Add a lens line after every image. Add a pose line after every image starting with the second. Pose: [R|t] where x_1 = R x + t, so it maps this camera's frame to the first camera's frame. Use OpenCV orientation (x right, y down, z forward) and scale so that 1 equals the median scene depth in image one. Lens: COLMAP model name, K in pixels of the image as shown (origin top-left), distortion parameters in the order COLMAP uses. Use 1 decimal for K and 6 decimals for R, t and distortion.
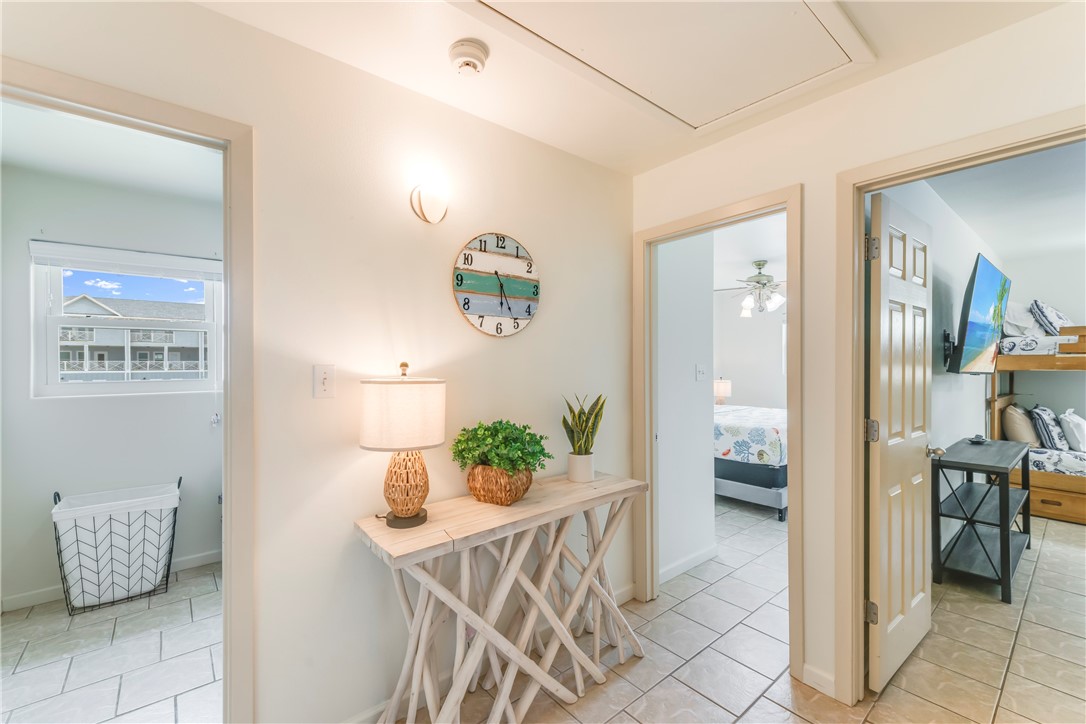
lens RADIAL K [[453.6, 0, 544.1], [0, 453.6, 364.7], [0, 0, 1]] dist [0.016729, -0.003966]
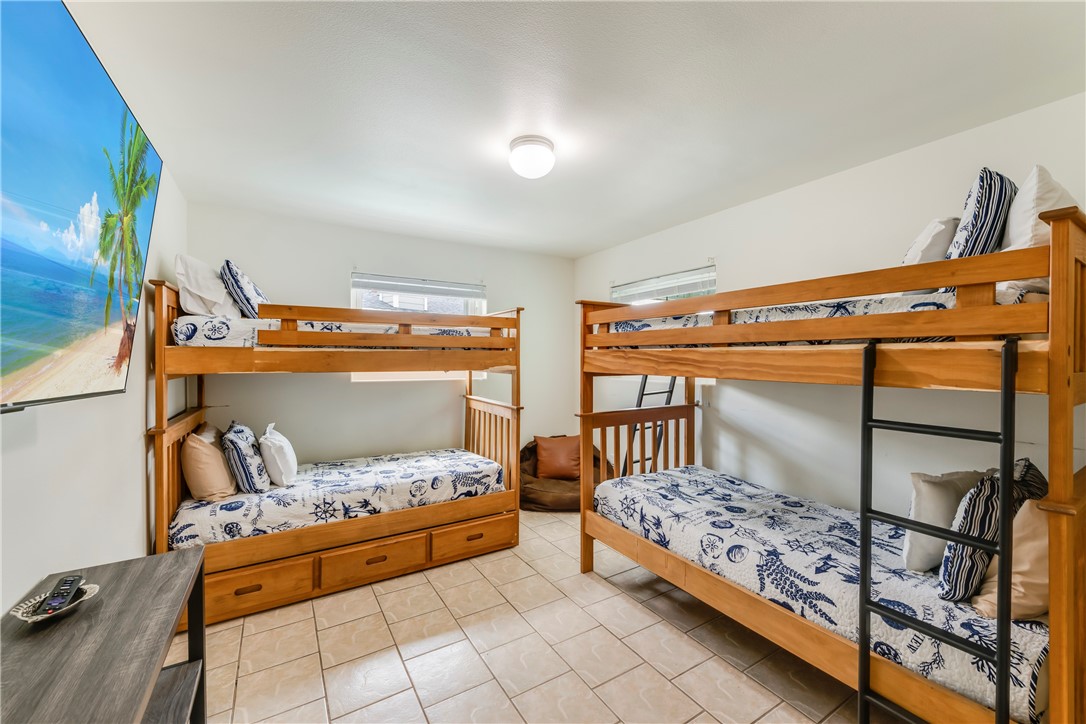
lens RADIAL K [[422.0, 0, 543.0], [0, 422.0, 362.0], [0, 0, 1]] dist [0.008901, -0.000255]
pose [[0.139848, -0.010216, 0.990120, 0.555844], [0.001243, 0.999948, 0.010141, -0.006824], [-0.990172, -0.000188, 0.139853, 0.494164]]
